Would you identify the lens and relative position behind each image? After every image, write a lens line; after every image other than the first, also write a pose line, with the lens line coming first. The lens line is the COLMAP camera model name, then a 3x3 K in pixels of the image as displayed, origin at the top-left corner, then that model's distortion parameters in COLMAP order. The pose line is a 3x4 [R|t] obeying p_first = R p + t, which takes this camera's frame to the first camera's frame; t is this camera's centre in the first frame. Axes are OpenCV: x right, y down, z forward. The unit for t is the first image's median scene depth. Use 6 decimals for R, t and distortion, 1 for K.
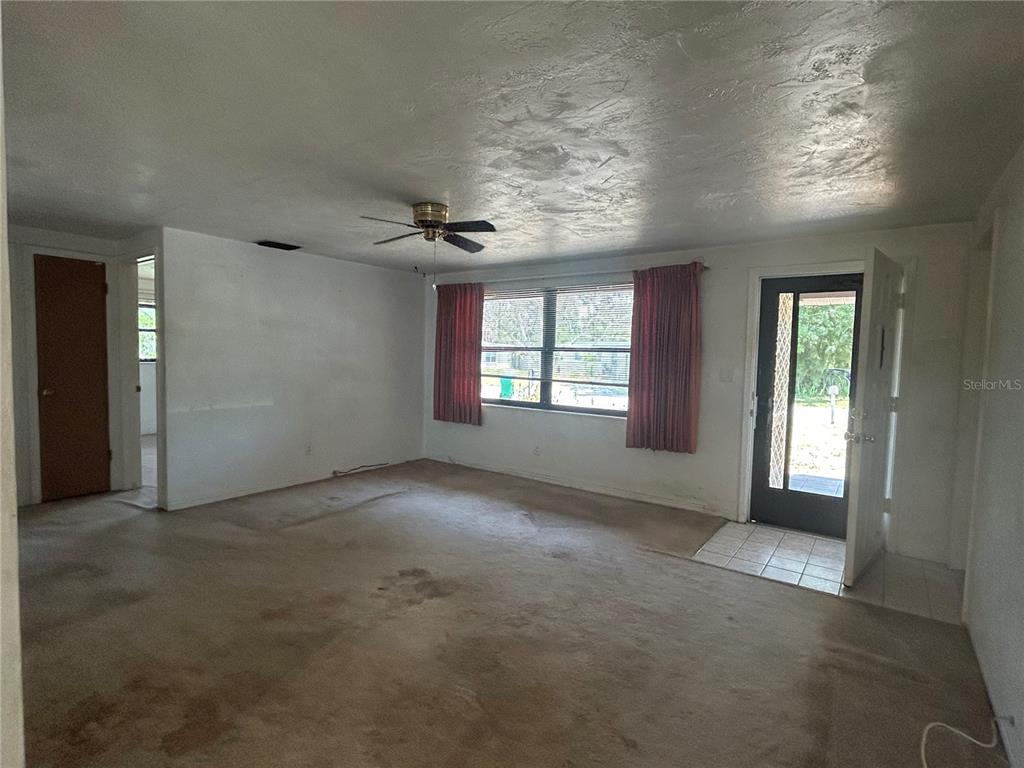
lens RADIAL K [[510.5, 0, 510.5], [0, 510.5, 384.6], [0, 0, 1]] dist [-0.002986, 0.002692]
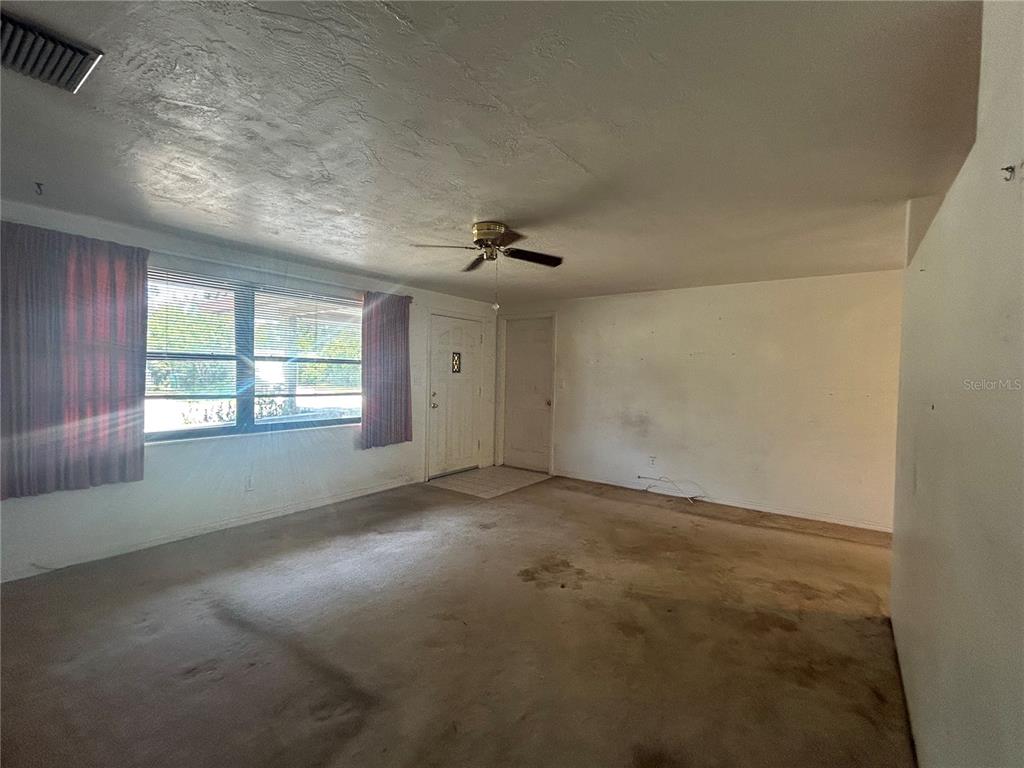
lens RADIAL K [[455.0, 0, 512.7], [0, 455.0, 382.9], [0, 0, 1]] dist [-0.002753, -0.000040]
pose [[-0.005398, -0.044008, 0.999017, -0.802014], [0.042705, 0.998110, 0.044199, -0.054763], [-0.999073, 0.042902, -0.003508, 0.725129]]
